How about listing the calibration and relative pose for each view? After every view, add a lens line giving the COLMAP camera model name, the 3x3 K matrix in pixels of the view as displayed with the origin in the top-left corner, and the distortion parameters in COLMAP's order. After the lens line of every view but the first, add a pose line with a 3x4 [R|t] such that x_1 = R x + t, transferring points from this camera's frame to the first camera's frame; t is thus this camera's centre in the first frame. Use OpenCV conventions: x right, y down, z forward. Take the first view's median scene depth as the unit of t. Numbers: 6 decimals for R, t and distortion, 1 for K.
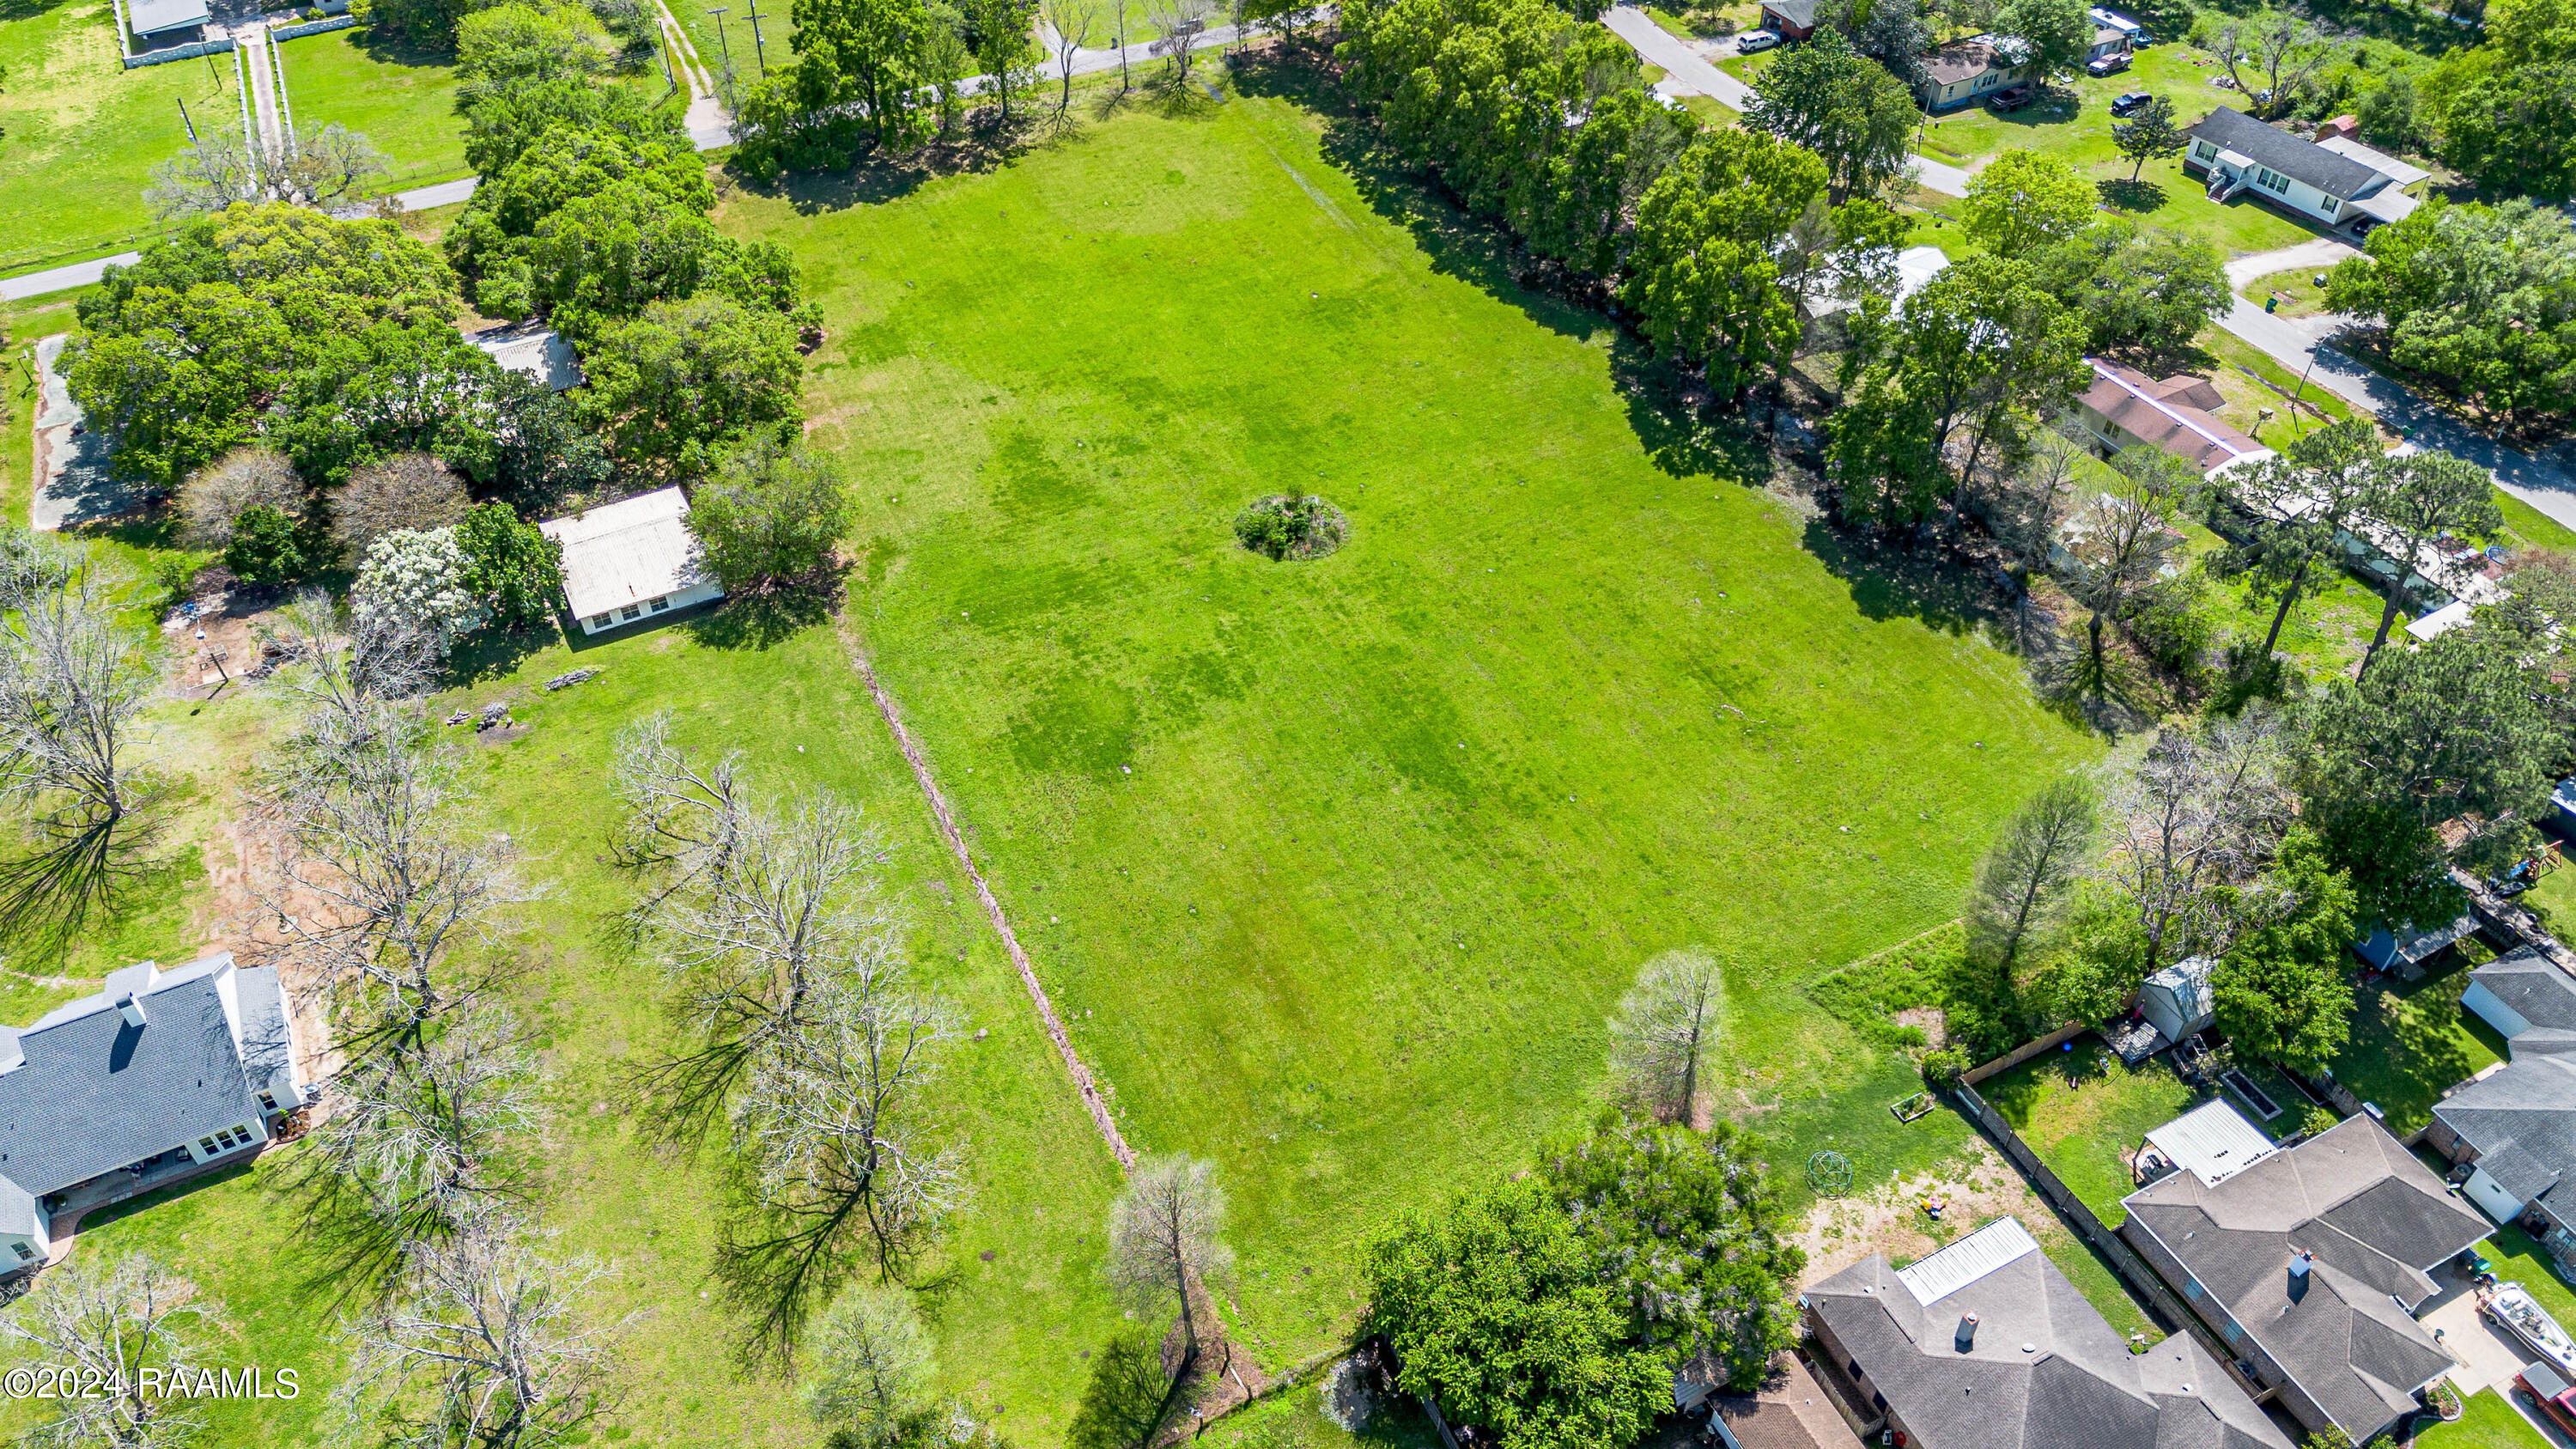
lens RADIAL K [[1826.4, 0, 1281.4], [0, 1826.4, 741.2], [0, 0, 1]] dist [0.063038, -0.057317]
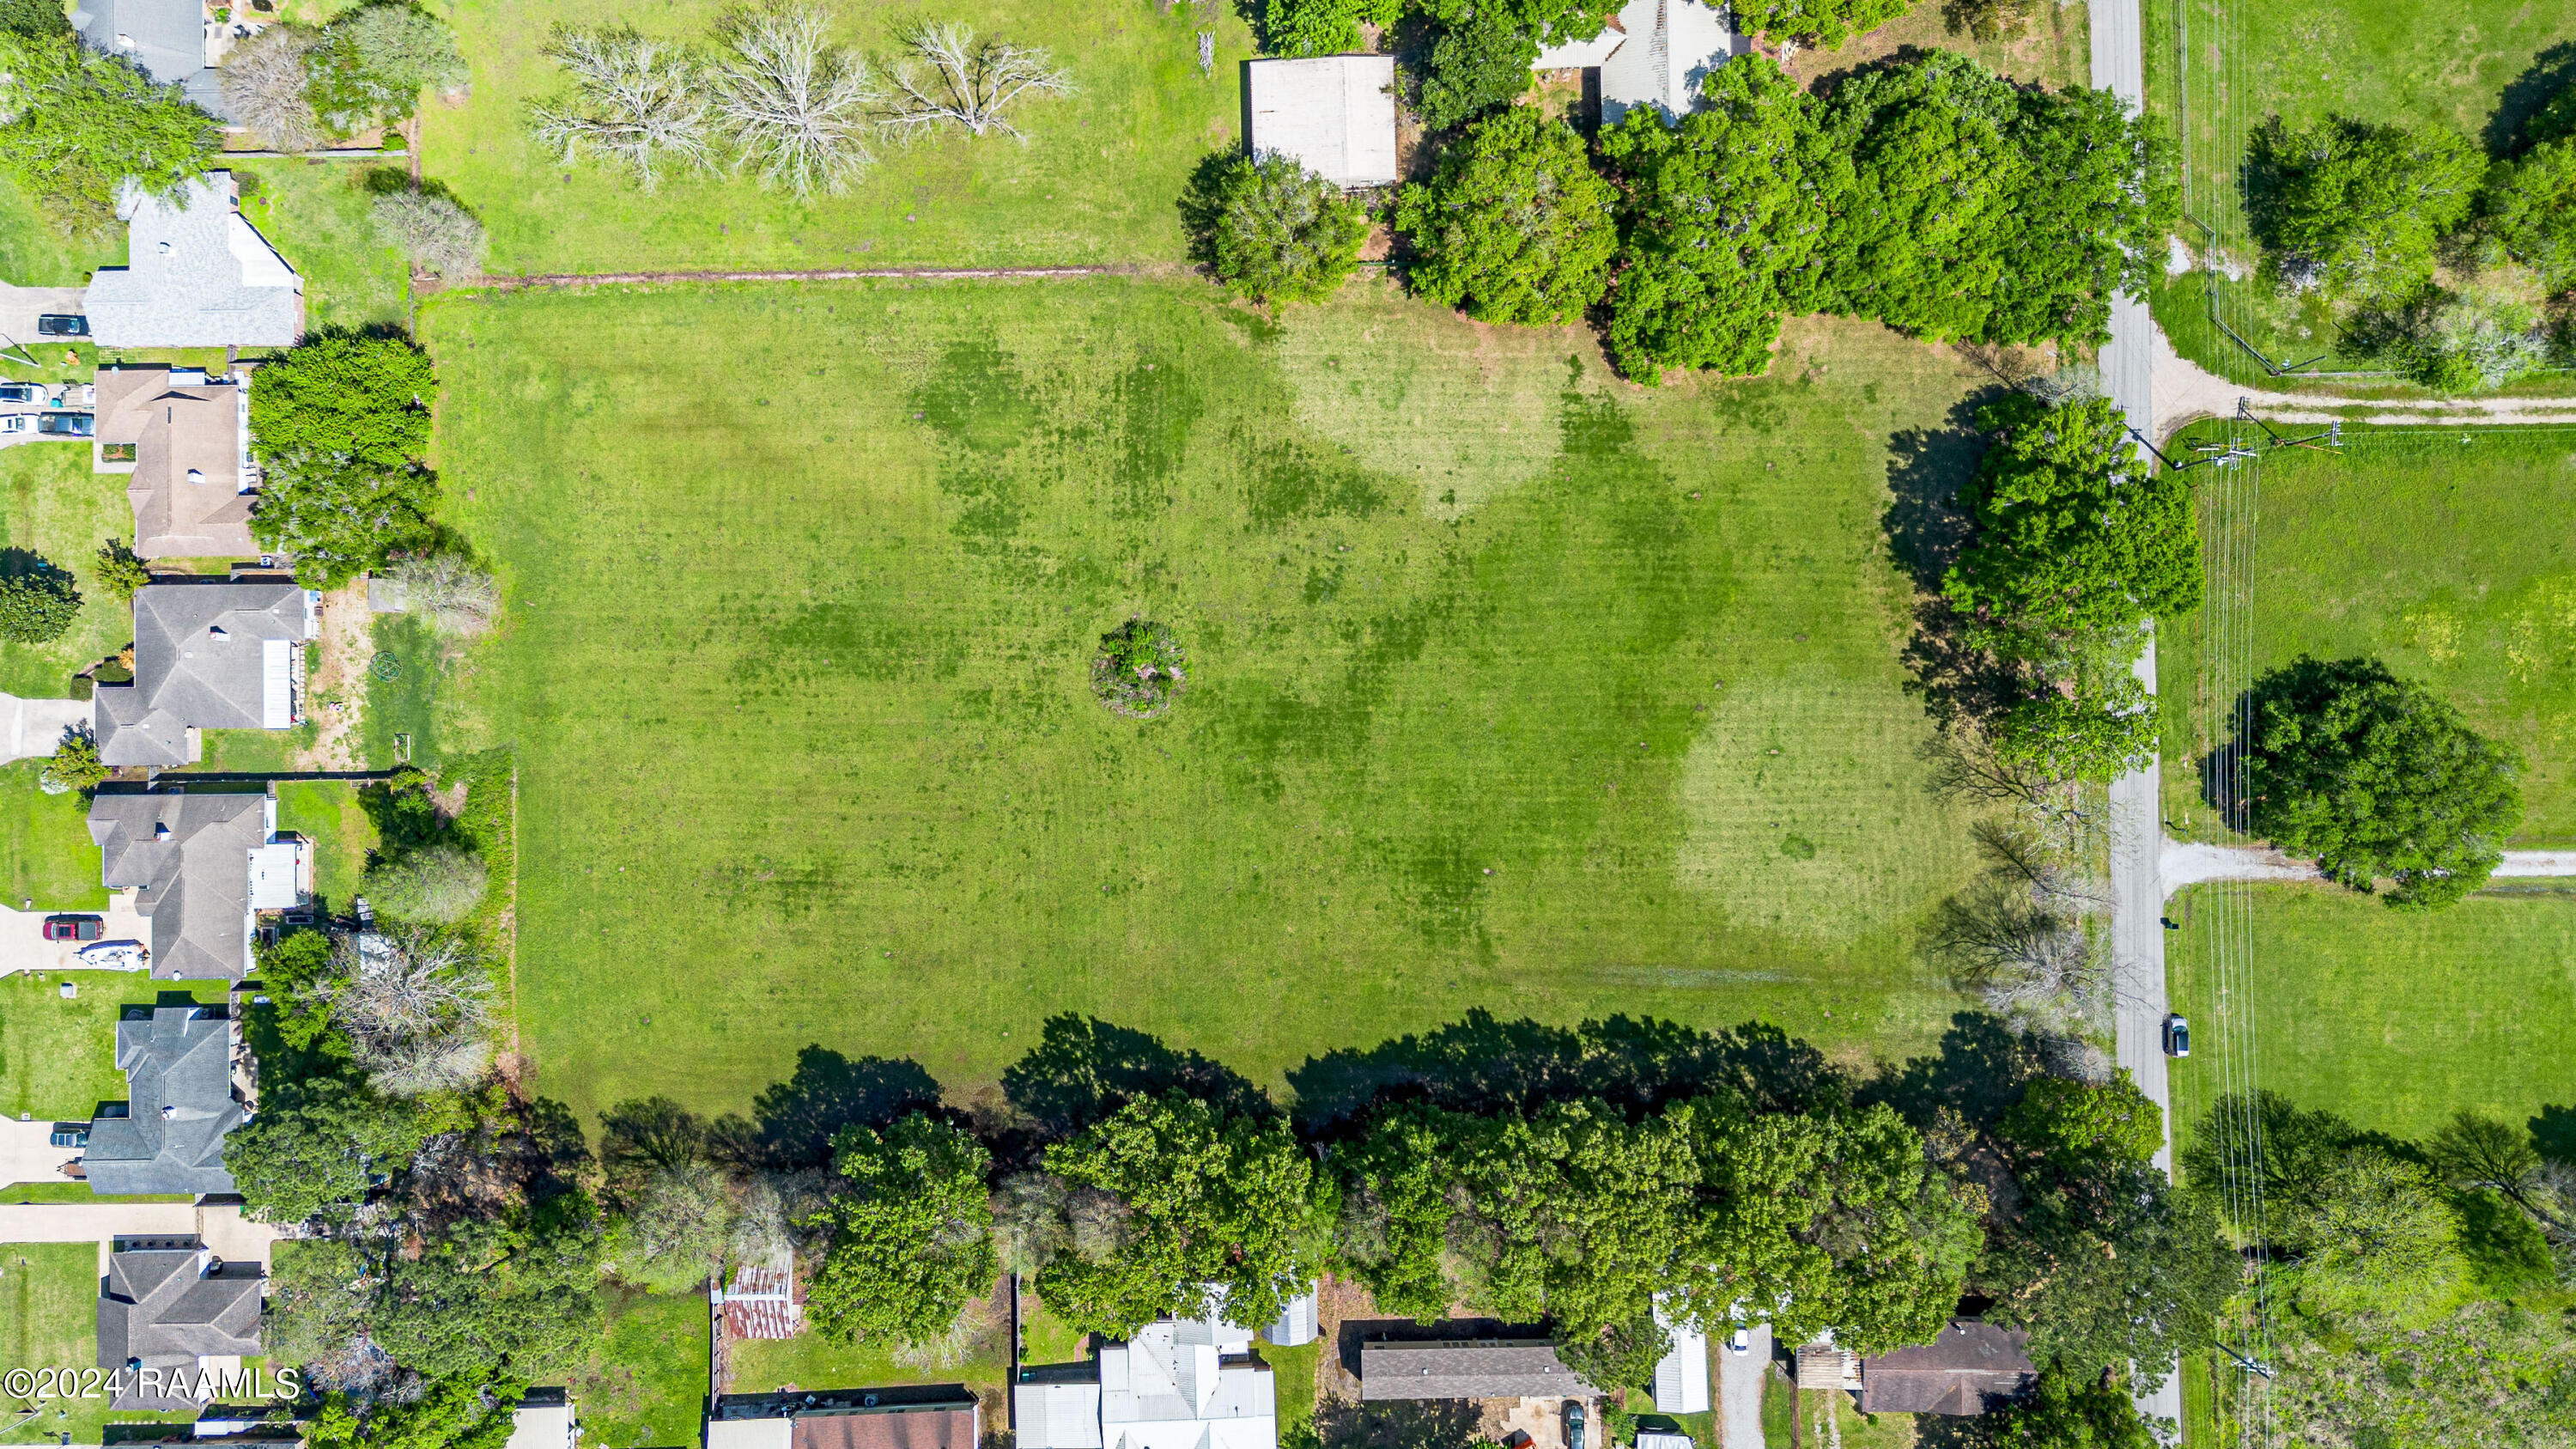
lens RADIAL K [[1826.4, 0, 1305.6], [0, 1826.4, 721.7], [0, 0, 1]] dist [0.063038, -0.057317]
pose [[-0.444446, 0.895803, 0.002106, -0.014459], [-0.603672, -0.301243, 0.738127, -1.079694], [0.661852, 0.326786, 0.674658, 0.342468]]
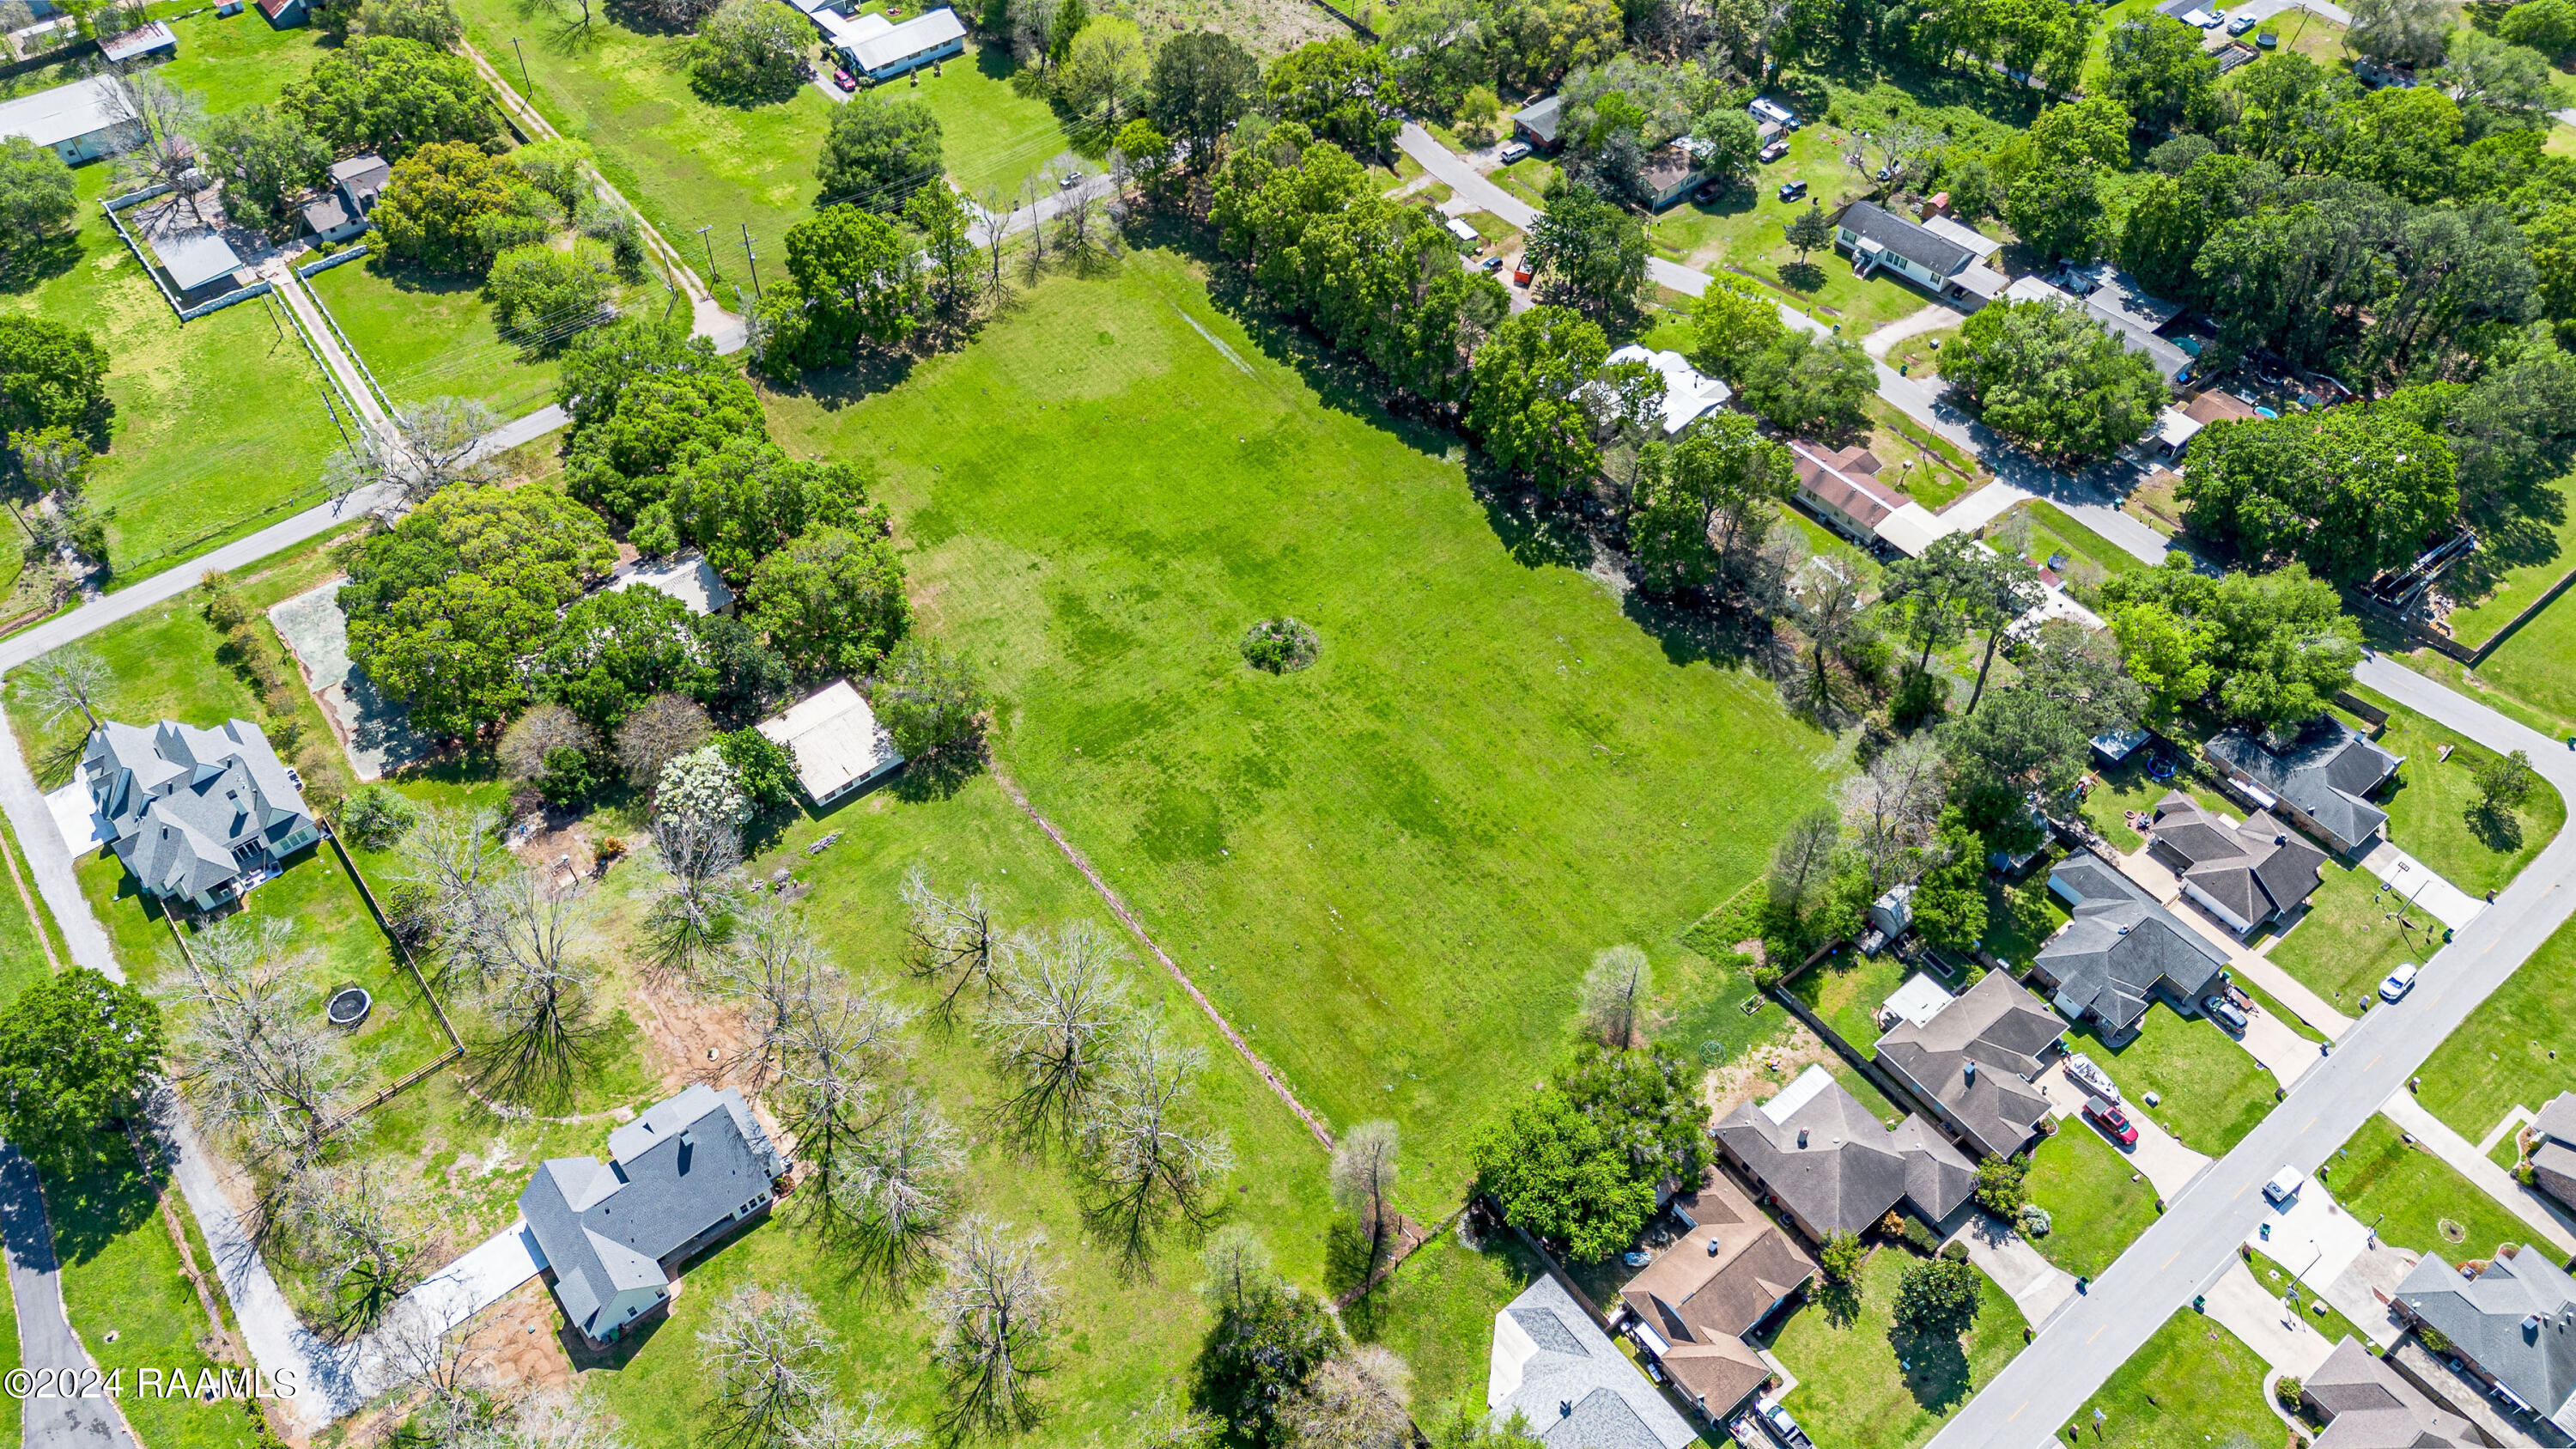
lens RADIAL K [[1826.4, 0, 1285.7], [0, 1826.4, 736.9], [0, 0, 1]] dist [0.063038, -0.057317]
pose [[0.979907, -0.145357, 0.136581, -0.207783], [0.130042, 0.984806, 0.115092, -0.223898], [-0.151235, -0.095018, 0.983921, -0.435143]]
